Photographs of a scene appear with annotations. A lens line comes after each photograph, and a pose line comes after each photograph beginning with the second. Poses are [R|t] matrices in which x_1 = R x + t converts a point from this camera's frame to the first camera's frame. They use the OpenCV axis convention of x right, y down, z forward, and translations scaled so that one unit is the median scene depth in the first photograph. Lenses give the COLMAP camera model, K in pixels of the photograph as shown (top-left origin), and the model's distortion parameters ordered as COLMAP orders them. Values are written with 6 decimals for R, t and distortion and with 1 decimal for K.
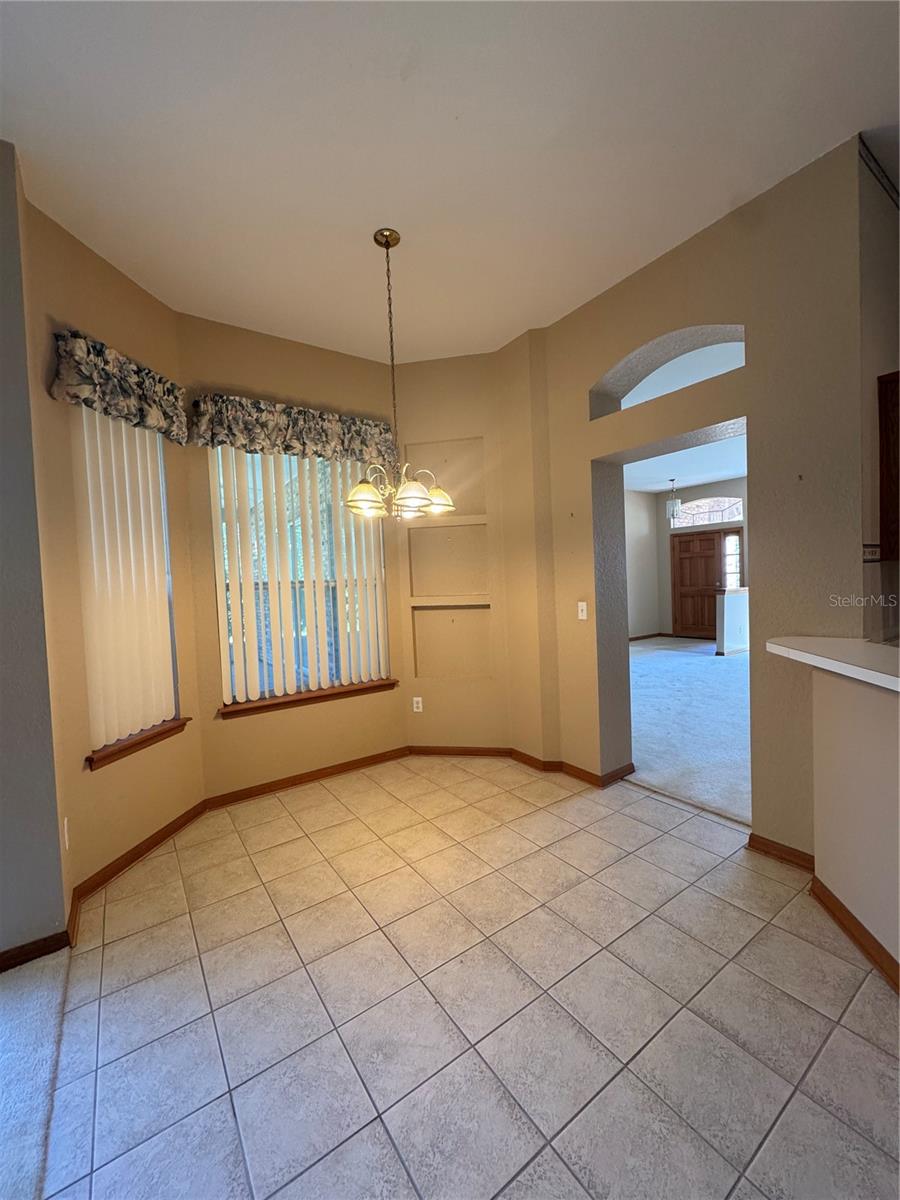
lens RADIAL K [[478.4, 0, 449.5], [0, 478.4, 601.1], [0, 0, 1]] dist [-0.003544, 0.000351]
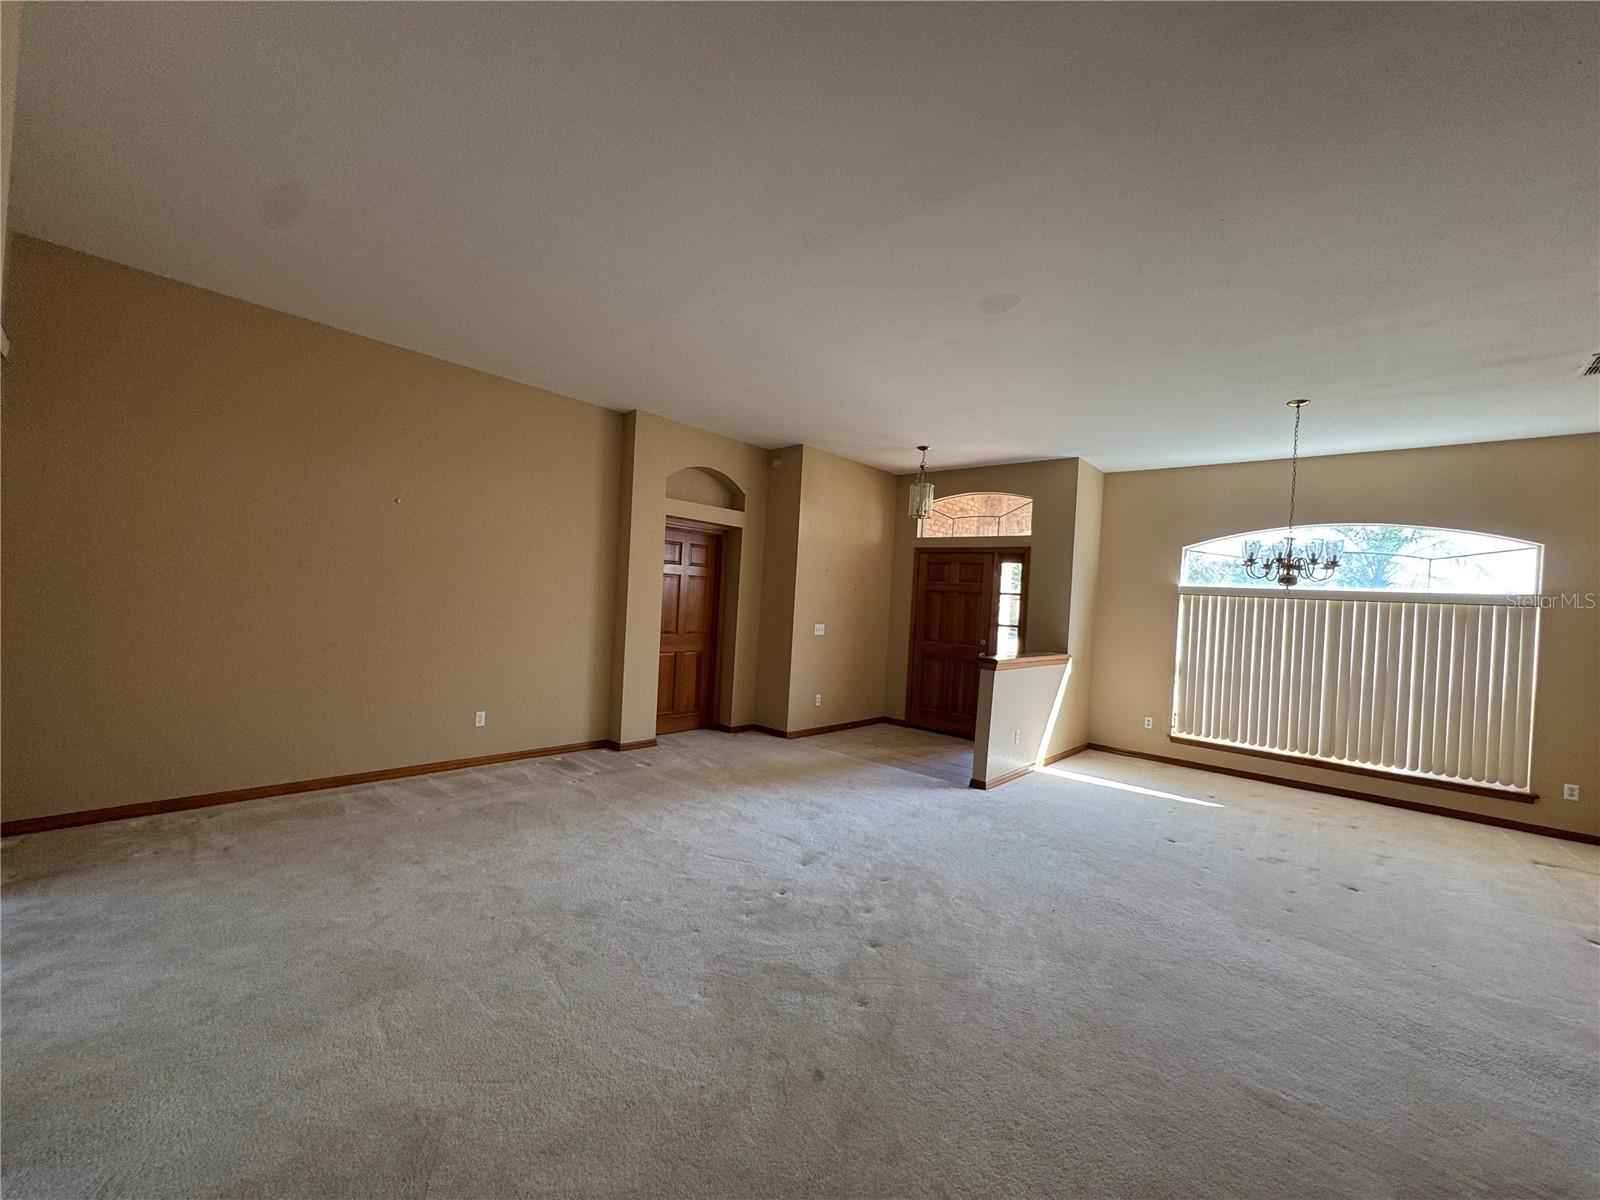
lens RADIAL K [[637.9, 0, 797.6], [0, 637.9, 599.9], [0, 0, 1]] dist [-0.003544, 0.000351]
pose [[0.968417, 0.097606, 0.229438, 0.162616], [-0.088688, 0.994859, -0.048891, -0.028552], [-0.233031, 0.026998, 0.972095, 0.301408]]
